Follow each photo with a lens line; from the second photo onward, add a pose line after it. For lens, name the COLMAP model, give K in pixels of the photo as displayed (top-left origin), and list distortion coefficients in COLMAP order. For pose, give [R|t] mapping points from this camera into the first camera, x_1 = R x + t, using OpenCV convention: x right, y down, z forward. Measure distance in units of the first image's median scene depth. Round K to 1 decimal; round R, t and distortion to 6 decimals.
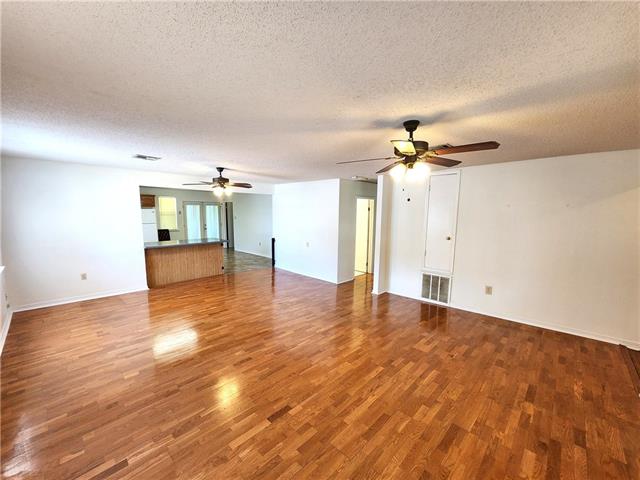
lens RADIAL K [[265.2, 0, 317.0], [0, 265.2, 241.7], [0, 0, 1]] dist [-0.004045, -0.000352]
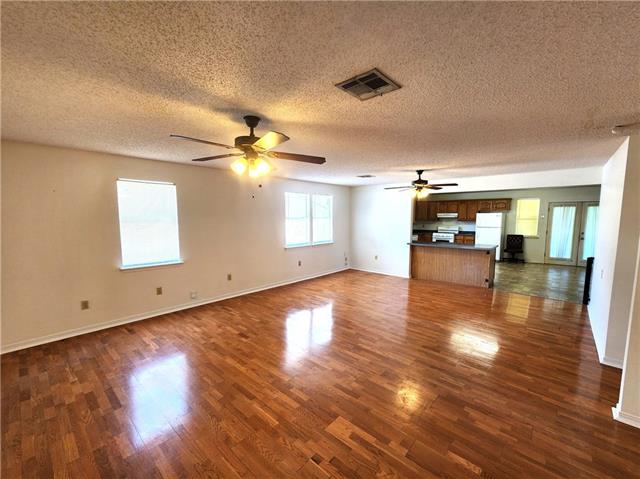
lens RADIAL K [[265.2, 0, 318.3], [0, 265.2, 239.7], [0, 0, 1]] dist [-0.004045, -0.000352]
pose [[0.049908, 0.081326, -0.995437, 0.651313], [-0.110591, 0.991000, 0.075419, -0.049968], [0.992612, 0.106322, 0.058453, 0.579330]]
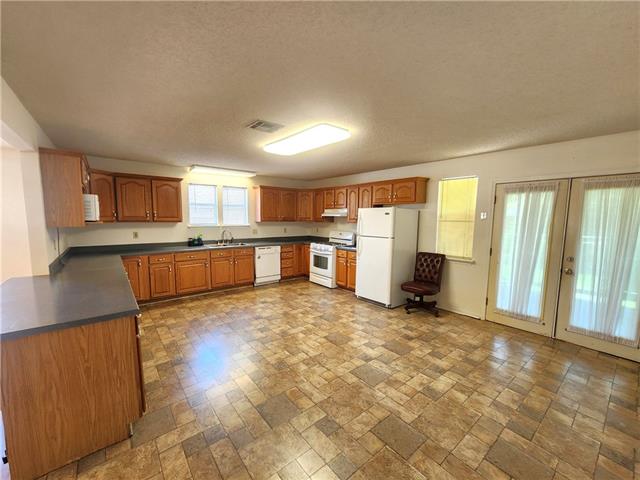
lens RADIAL K [[265.2, 0, 317.6], [0, 265.2, 244.6], [0, 0, 1]] dist [-0.004045, -0.000352]
pose [[-0.112648, 0.096877, -0.988901, -0.265876], [-0.127441, 0.985607, 0.111072, -0.186552], [0.985429, 0.138538, -0.098680, 1.848623]]
